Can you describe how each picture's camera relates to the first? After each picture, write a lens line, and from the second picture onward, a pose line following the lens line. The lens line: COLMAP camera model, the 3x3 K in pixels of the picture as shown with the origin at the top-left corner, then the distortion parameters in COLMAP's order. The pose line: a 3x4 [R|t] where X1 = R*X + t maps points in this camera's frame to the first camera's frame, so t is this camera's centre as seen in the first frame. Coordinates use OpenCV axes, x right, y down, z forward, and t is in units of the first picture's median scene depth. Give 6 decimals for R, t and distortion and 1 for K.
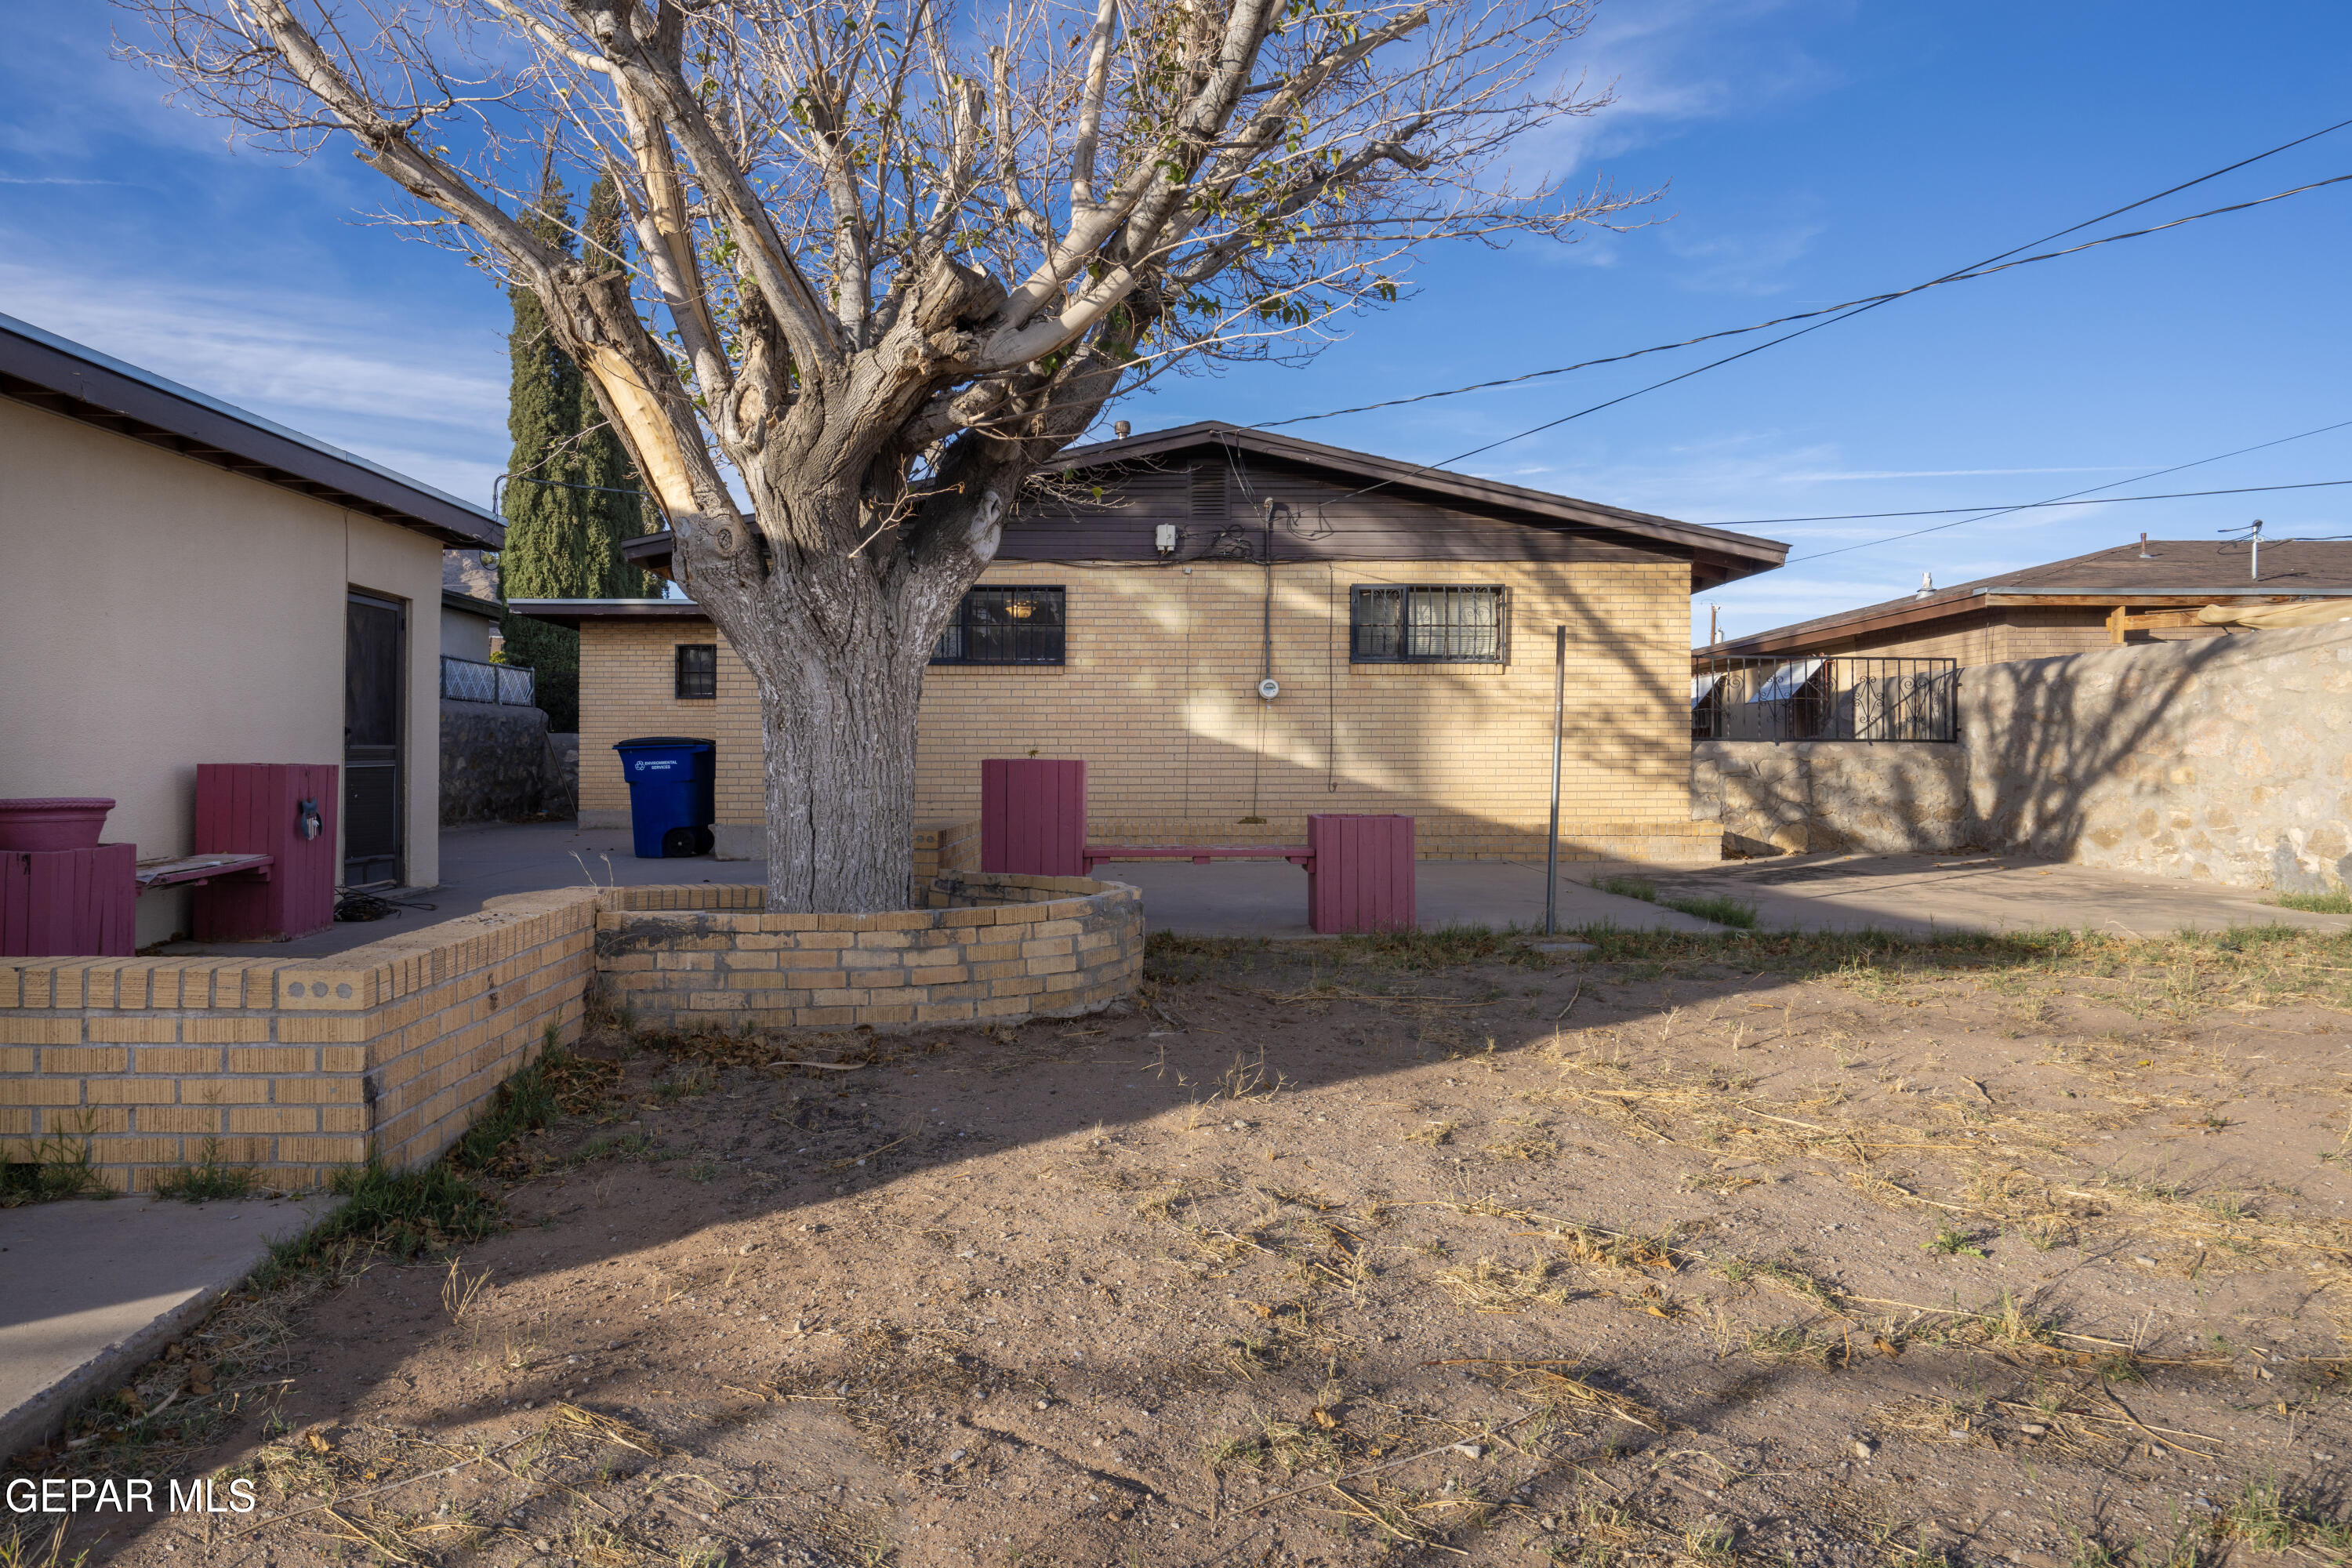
lens RADIAL K [[1448.2, 0, 1175.9], [0, 1448.2, 778.8], [0, 0, 1]] dist [0.008738, 0.000494]
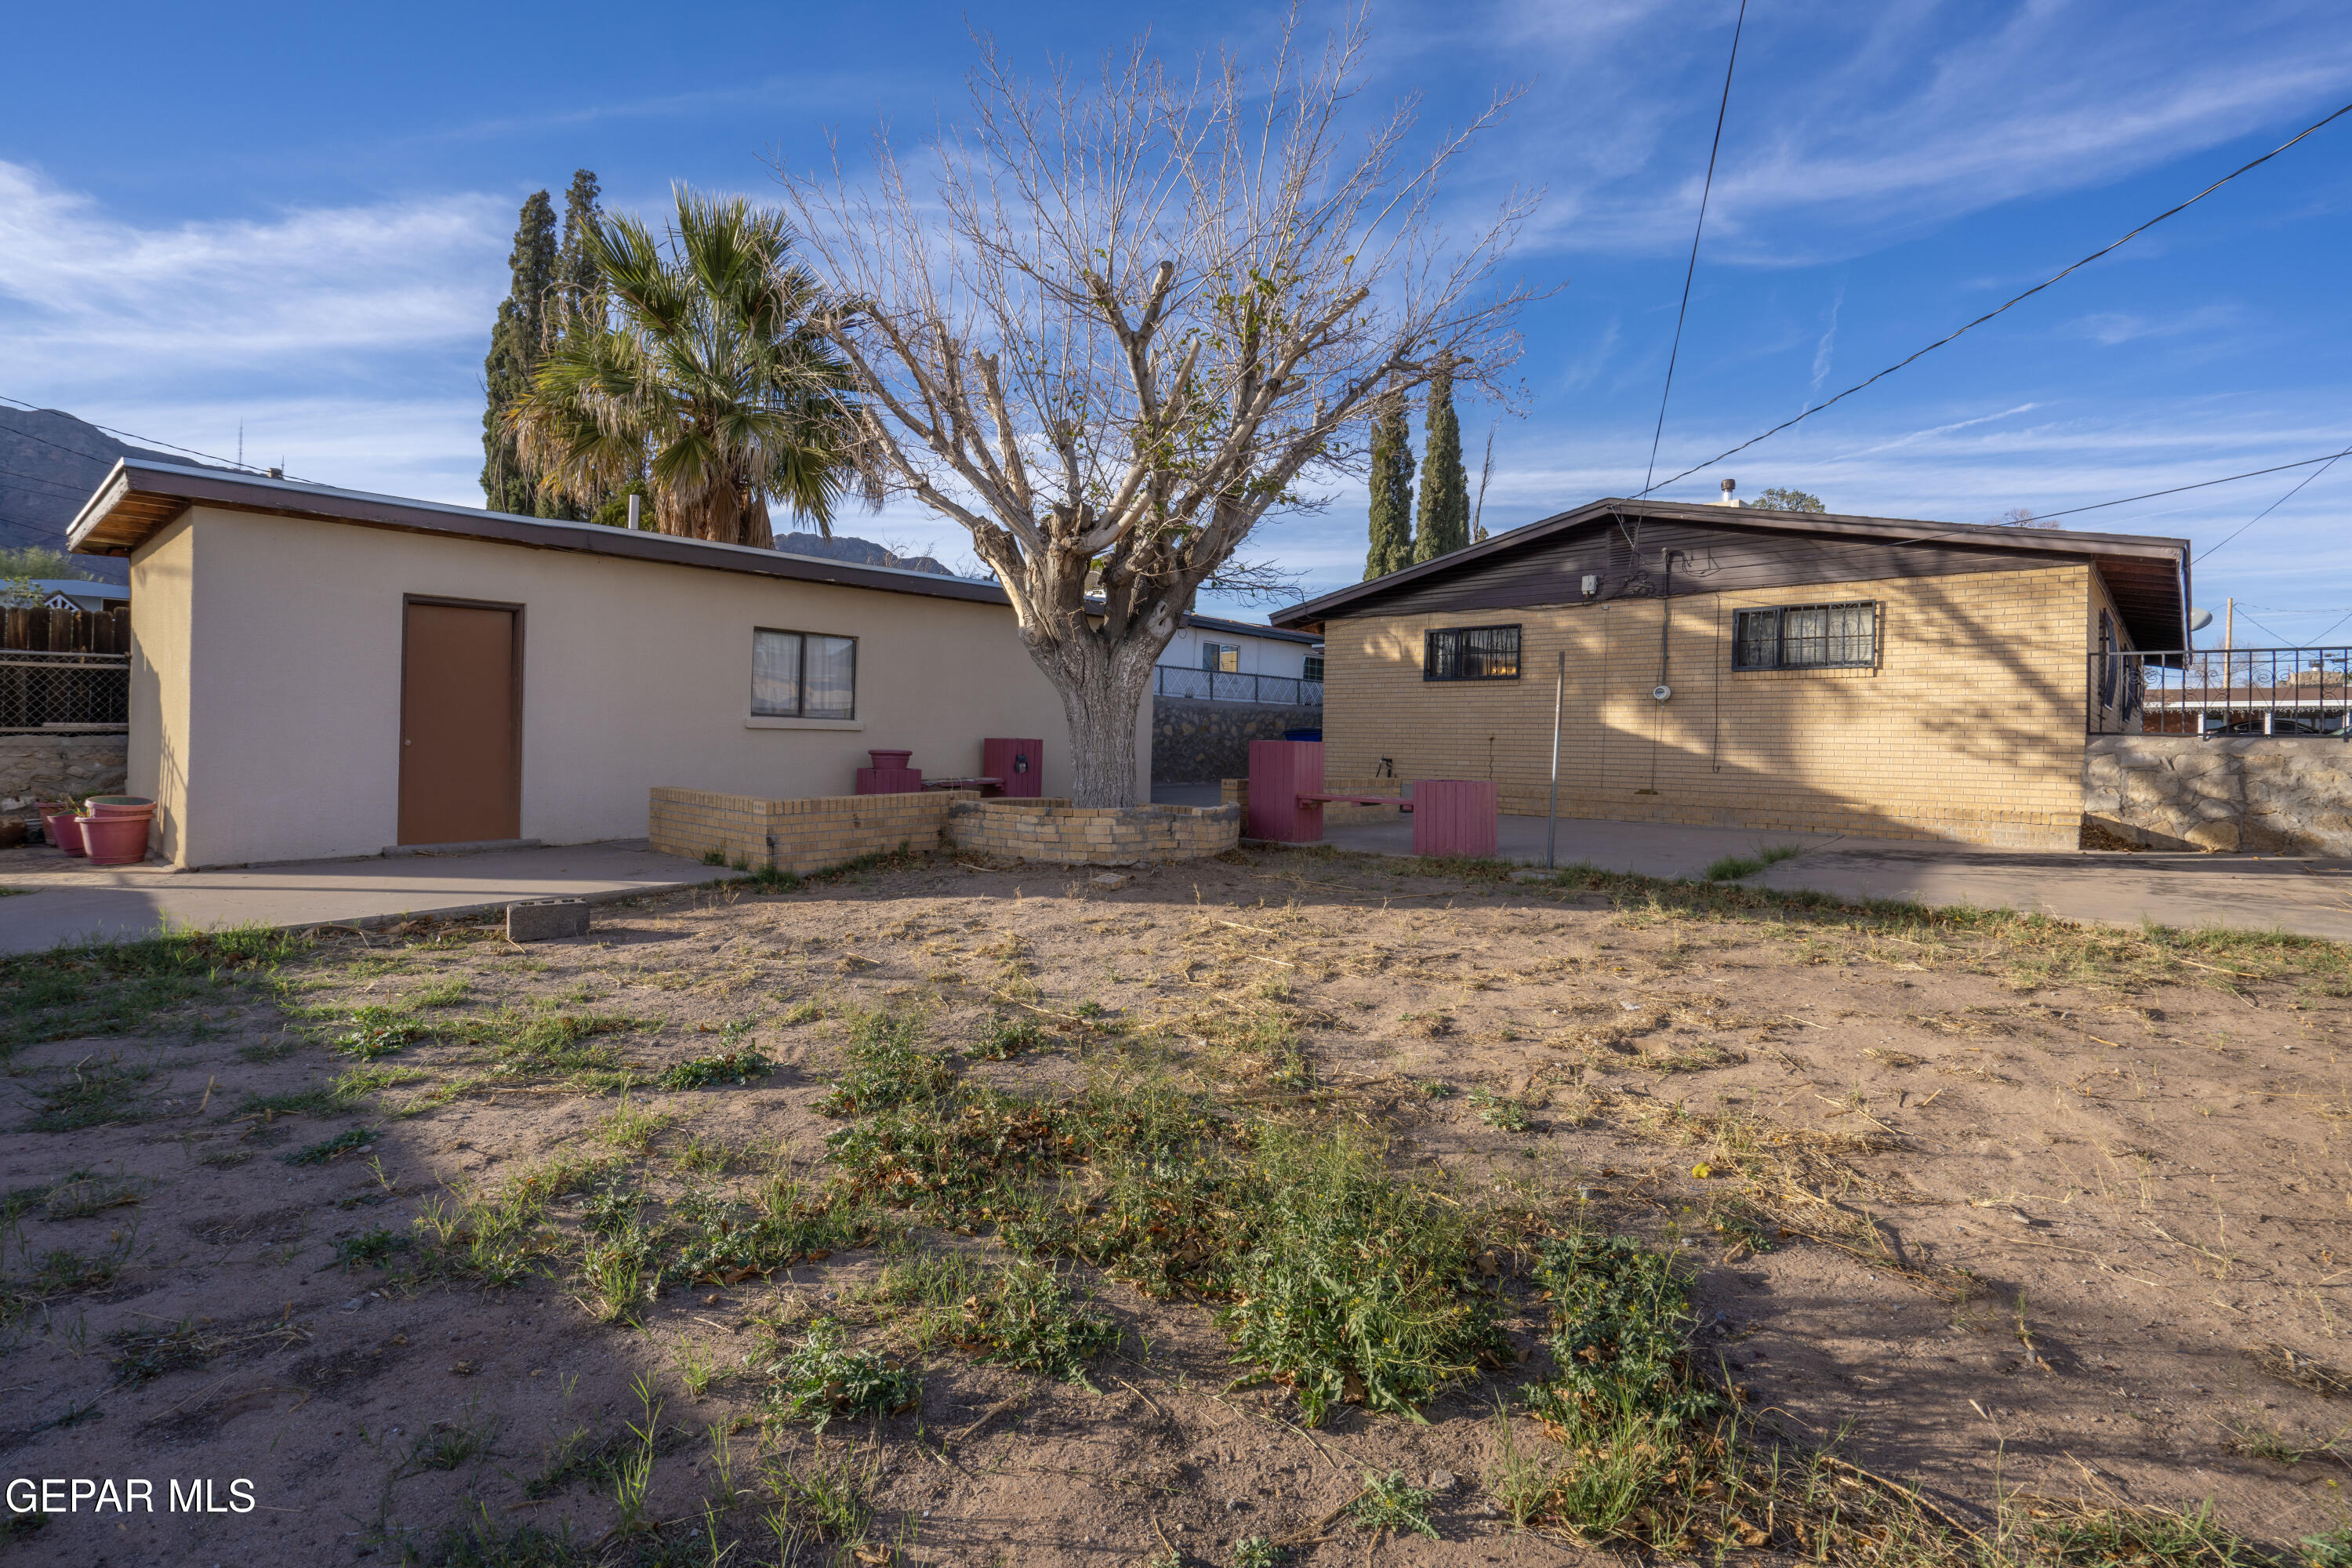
lens RADIAL K [[1081.0, 0, 1177.6], [0, 1081.0, 768.3], [0, 0, 1]] dist [-0.005376, -0.000201]
pose [[0.720344, 0.030239, -0.692958, 0.425597], [-0.024581, 0.999535, 0.018065, -0.000799], [0.693181, 0.004020, 0.720752, -0.012068]]
